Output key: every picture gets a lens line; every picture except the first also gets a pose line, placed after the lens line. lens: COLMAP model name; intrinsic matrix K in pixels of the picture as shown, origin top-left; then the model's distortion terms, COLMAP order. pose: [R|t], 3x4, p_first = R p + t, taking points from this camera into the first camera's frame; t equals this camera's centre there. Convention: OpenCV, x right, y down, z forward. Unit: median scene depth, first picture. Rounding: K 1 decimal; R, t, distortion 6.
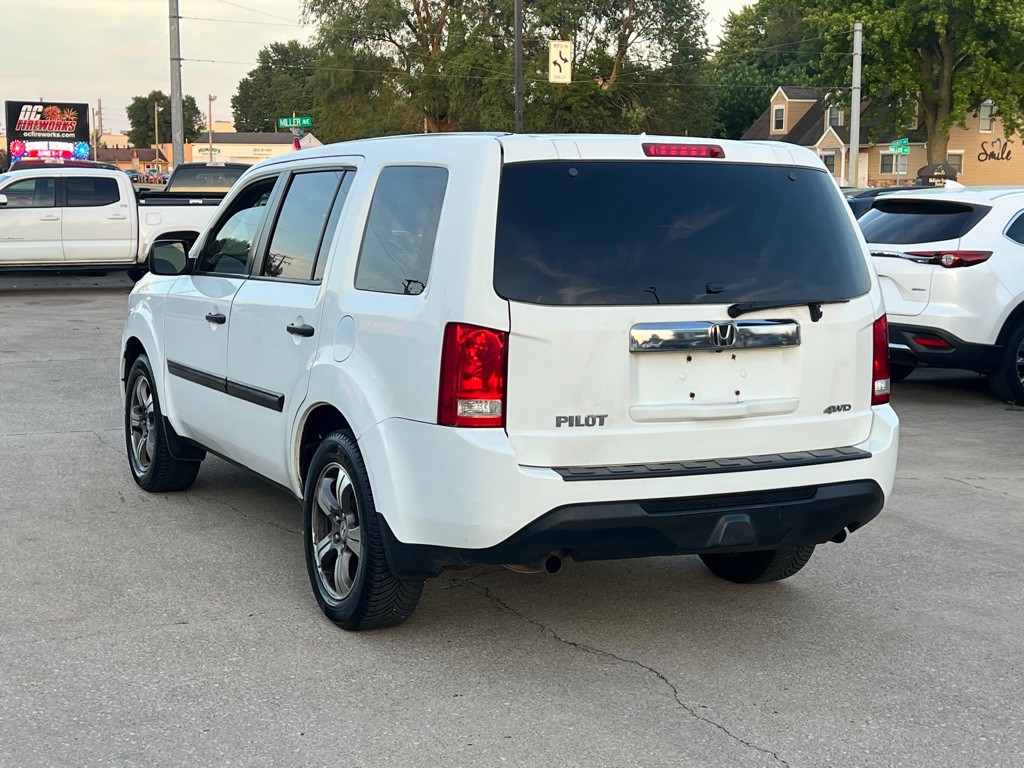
lens RADIAL K [[1543.7, 0, 512.0], [0, 1543.7, 384.0], [0, 0, 1]] dist [0.236518, -0.784405]
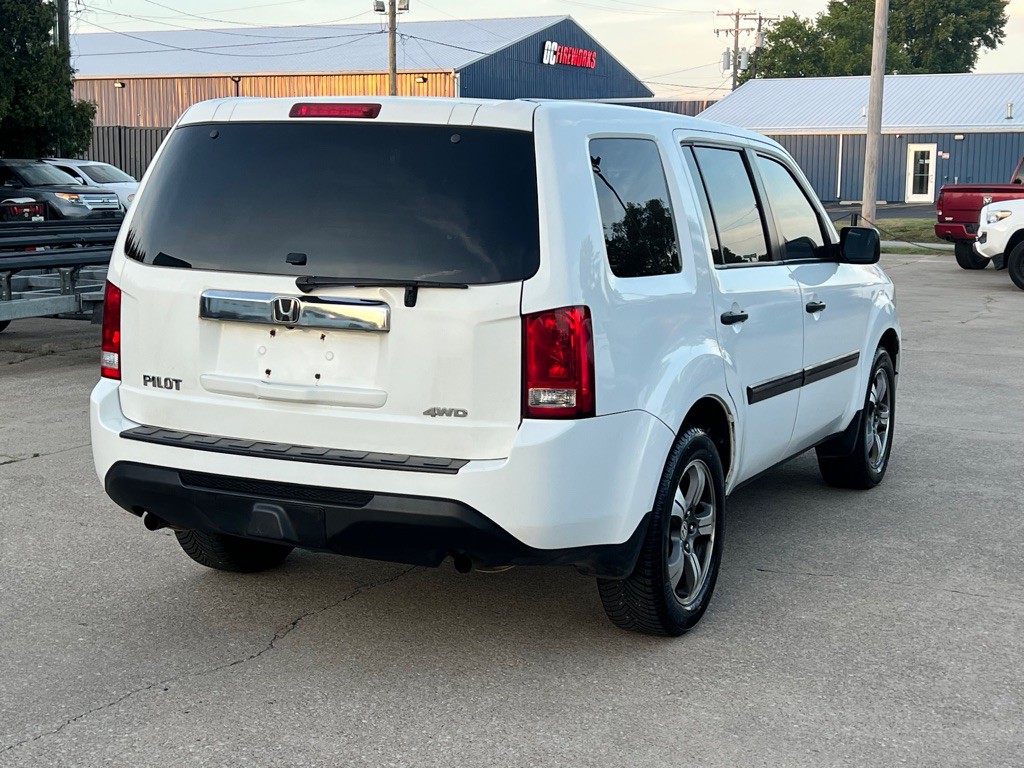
lens RADIAL K [[1543.7, 0, 512.0], [0, 1543.7, 384.0], [0, 0, 1]] dist [0.236518, -0.784405]
pose [[0.612187, 0.105822, -0.783600, 0.876493], [-0.105567, 0.993071, 0.051636, -0.046087], [0.783634, 0.051111, 0.619116, 0.497934]]
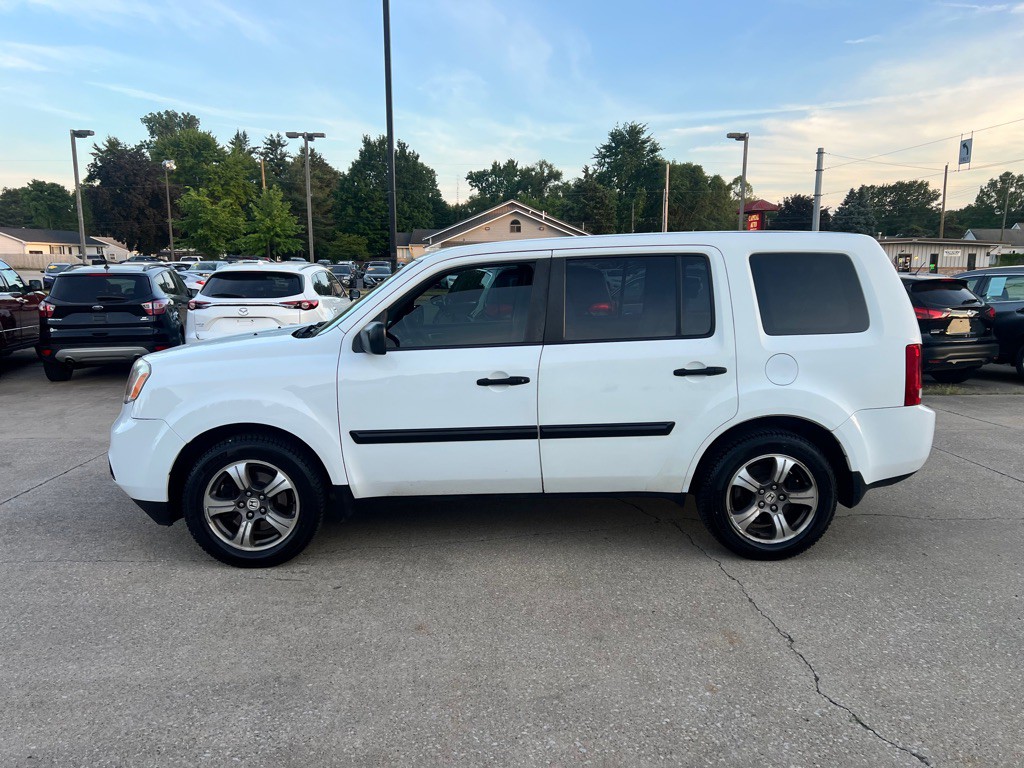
lens RADIAL K [[771.5, 0, 494.5], [0, 771.5, 383.7], [0, 0, 1]] dist [0.065092, -0.076967]
pose [[0.428520, -0.152012, 0.890653, -0.899265], [0.123148, 0.986373, 0.109099, -0.131991], [-0.895101, 0.062932, 0.441400, 0.928486]]
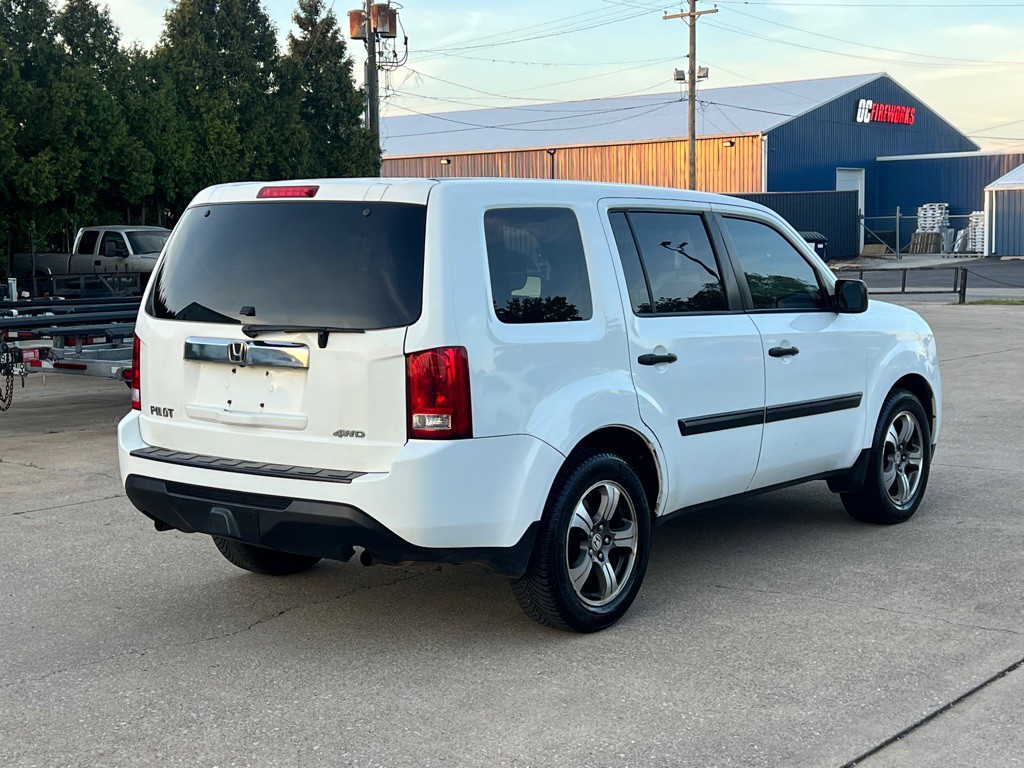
lens RADIAL K [[1543.7, 0, 512.0], [0, 1543.7, 384.0], [0, 0, 1]] dist [0.236518, -0.784405]
pose [[0.426659, 0.072952, -0.901465, 1.169102], [-0.098720, 0.994542, 0.033760, -0.061964], [0.899009, 0.074589, 0.431532, 0.638423]]
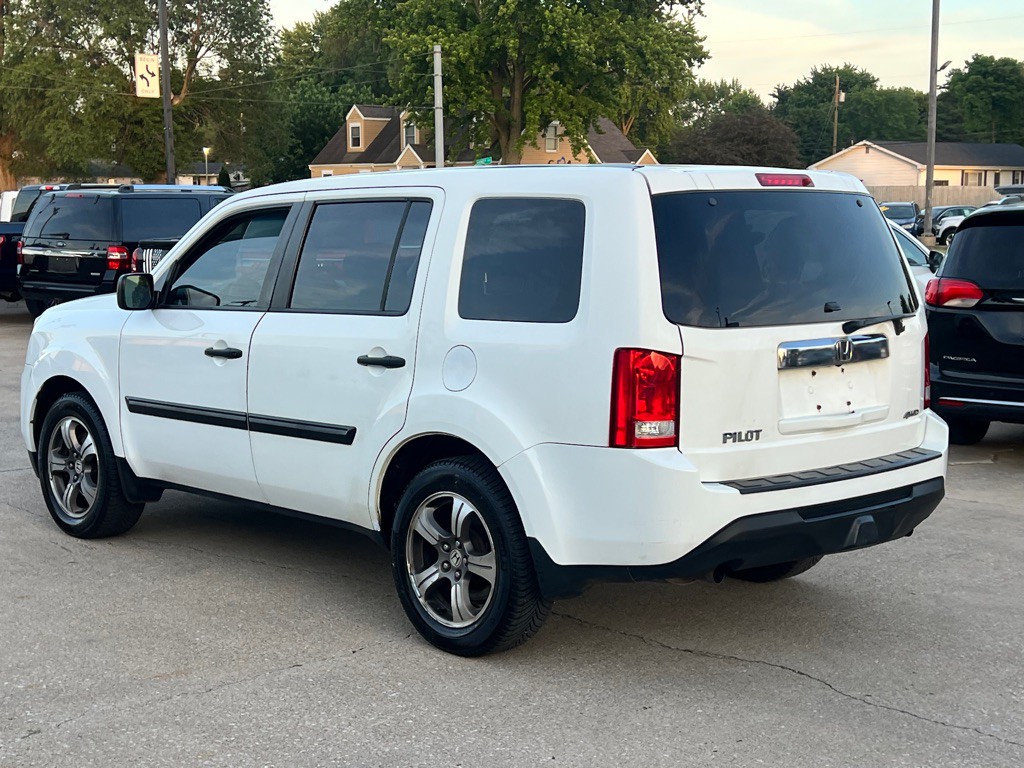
lens RADIAL K [[1543.7, 0, 512.0], [0, 1543.7, 384.0], [0, 0, 1]] dist [0.236518, -0.784405]
pose [[0.959148, -0.044002, 0.279461, -0.360614], [0.046739, 0.998902, -0.003136, -0.014391], [-0.279016, 0.016070, 0.960152, 0.023141]]
